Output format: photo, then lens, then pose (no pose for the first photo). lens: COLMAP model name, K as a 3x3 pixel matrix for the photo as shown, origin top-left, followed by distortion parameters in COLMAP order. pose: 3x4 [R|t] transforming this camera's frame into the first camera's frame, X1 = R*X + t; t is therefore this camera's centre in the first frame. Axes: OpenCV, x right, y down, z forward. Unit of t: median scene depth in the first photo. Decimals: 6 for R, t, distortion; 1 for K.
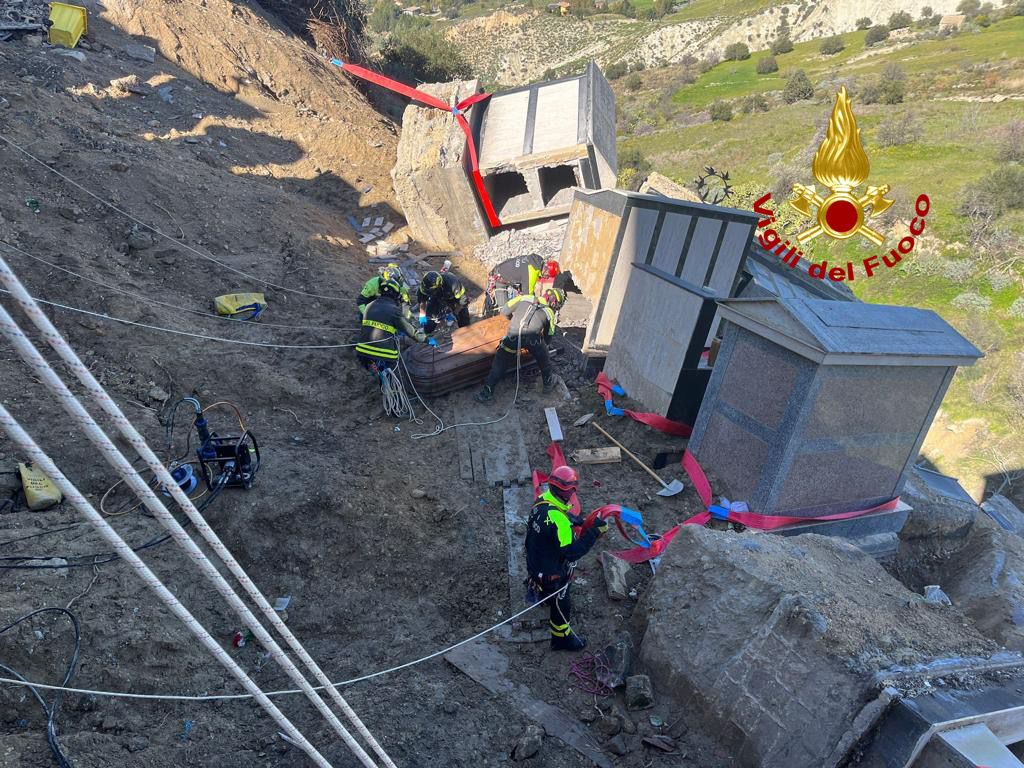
lens RADIAL K [[760.3, 0, 515.7], [0, 760.3, 382.8], [0, 0, 1]] dist [0.054069, -0.065831]
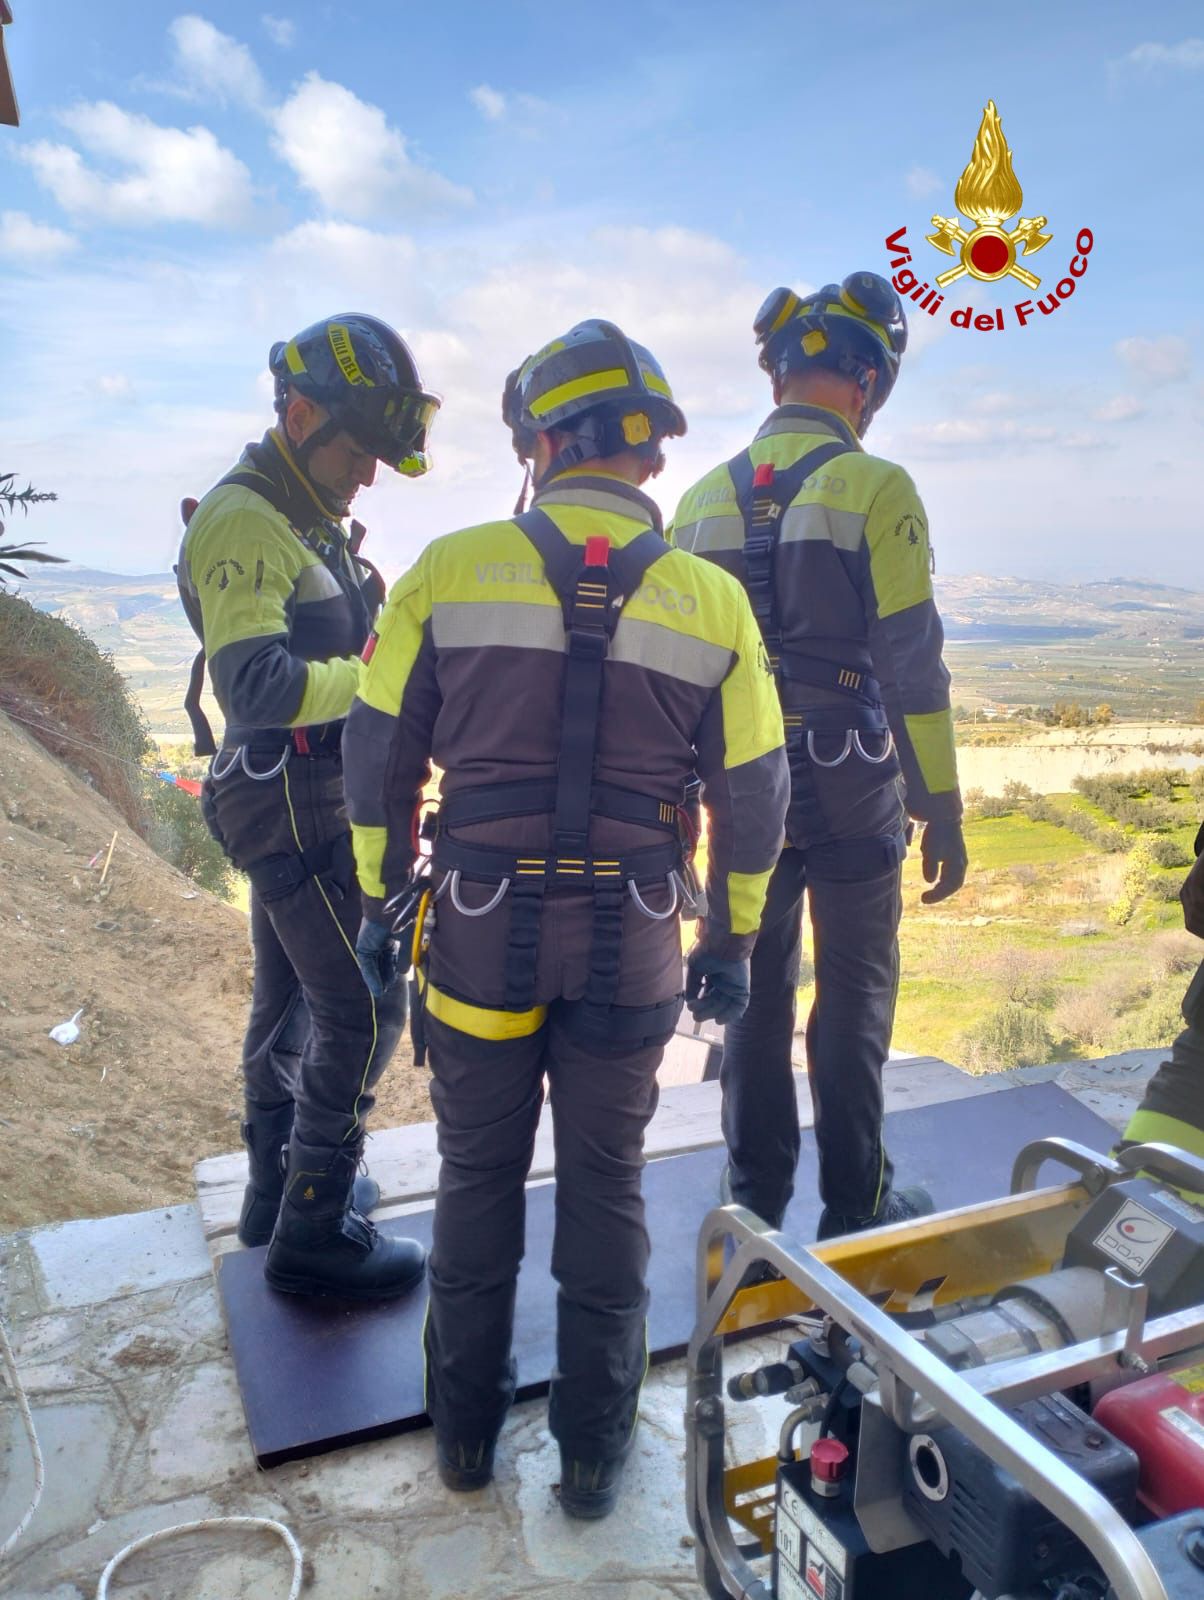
lens RADIAL K [[1259.9, 0, 609.2], [0, 1259.9, 785.8], [0, 0, 1]] dist [0.082336, -0.159010]
pose [[0.968139, 0.062524, 0.242482, -0.185287], [0.049014, 0.902285, -0.428345, 0.197123], [-0.245569, 0.426582, 0.870473, -0.237354]]
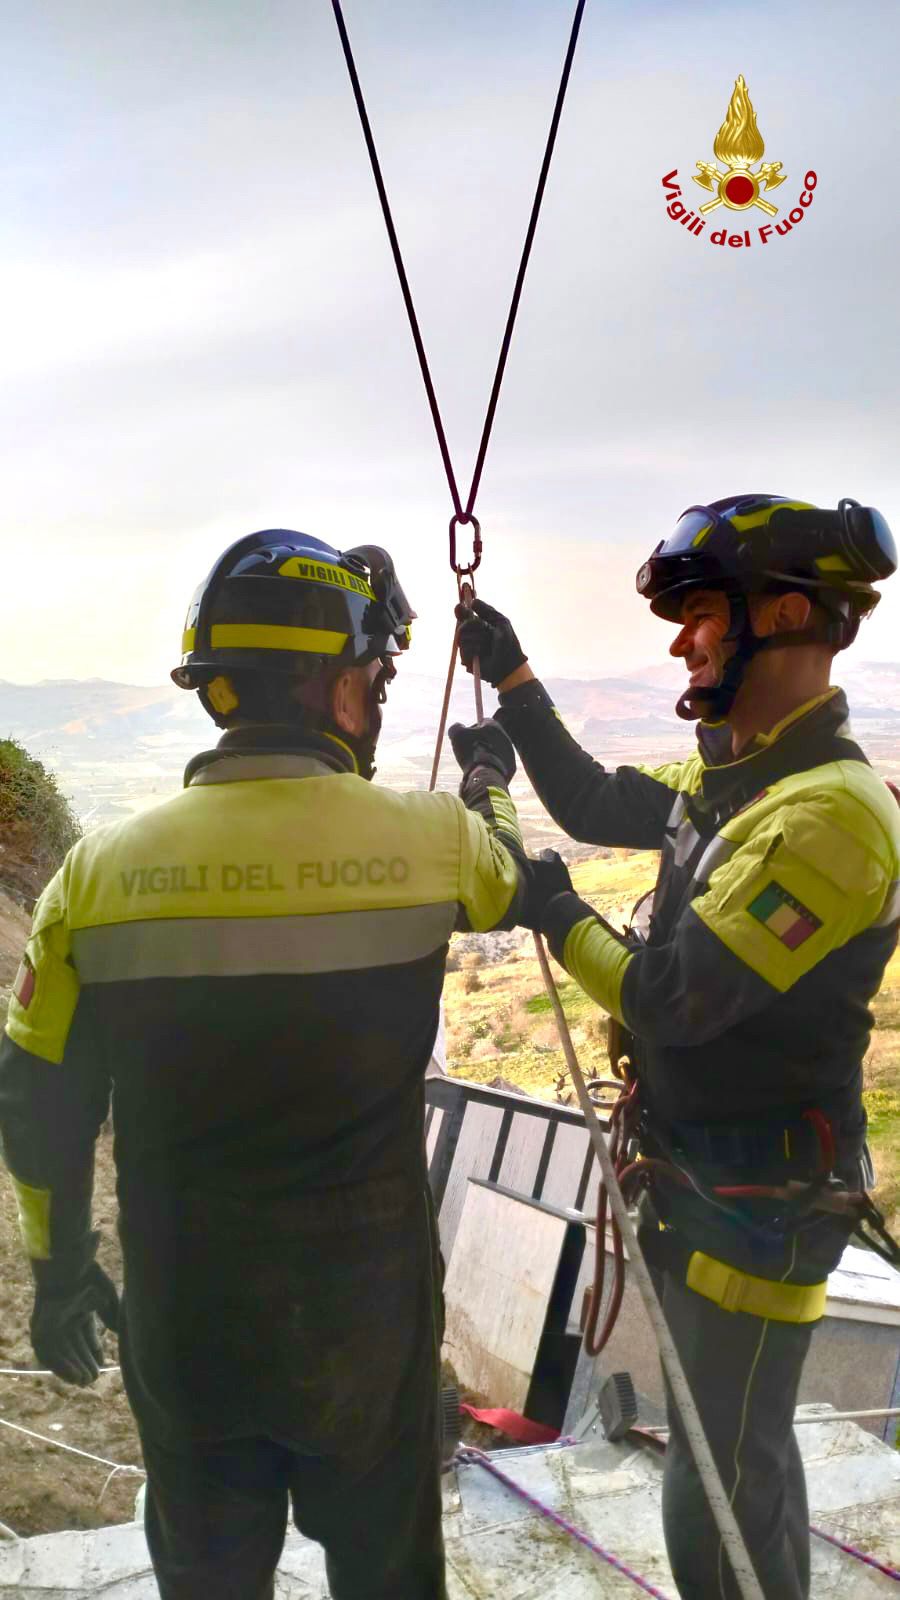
lens RADIAL K [[1265.6, 0, 456.1], [0, 1265.6, 797.8], [0, 0, 1]] dist [0.079148, -0.151464]
pose [[0.990178, 0.064923, 0.123824, -0.031642], [0.004484, 0.870445, -0.492245, 0.124764], [-0.139740, 0.487965, 0.861605, -0.205204]]
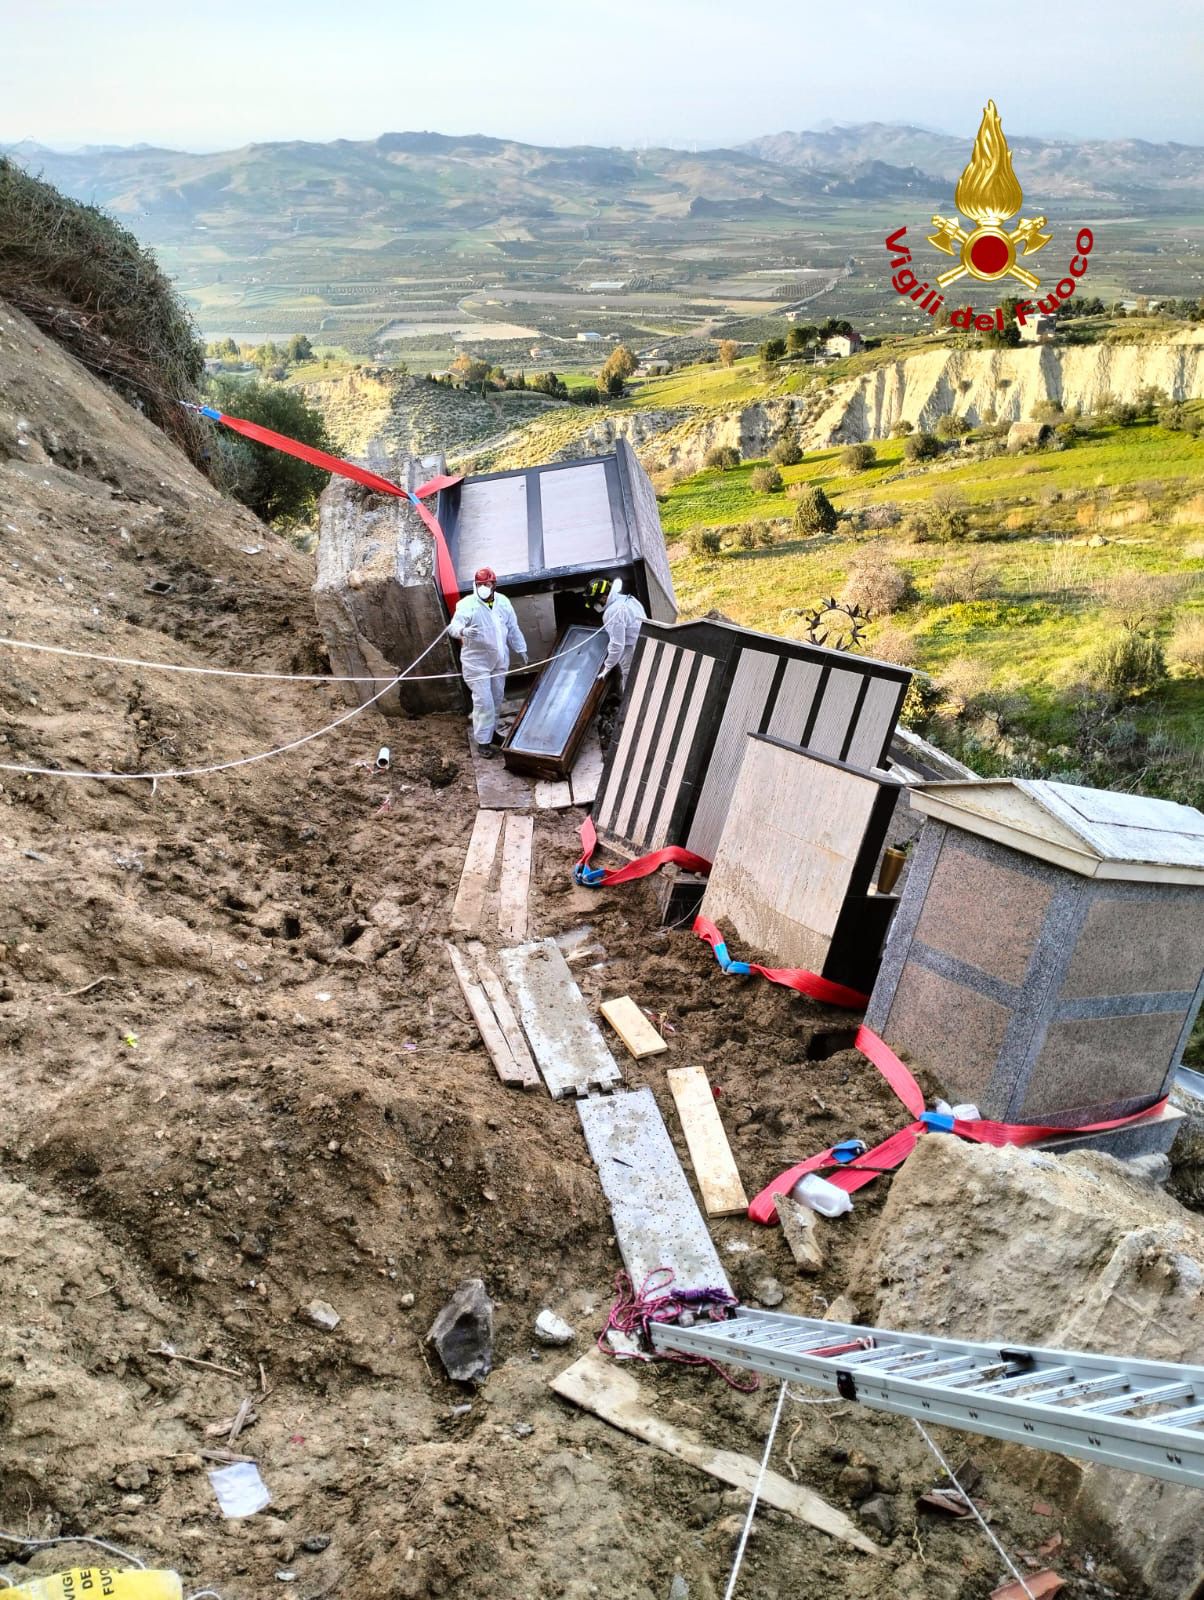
lens RADIAL K [[1260.5, 0, 602.4], [0, 1260.5, 787.3], [0, 0, 1]] dist [0.079074, -0.162034]
pose [[0.984149, 0.008838, 0.177123, -0.160972], [0.016731, 0.989676, -0.142341, 0.037001], [-0.176552, 0.143048, 0.973841, 0.008156]]
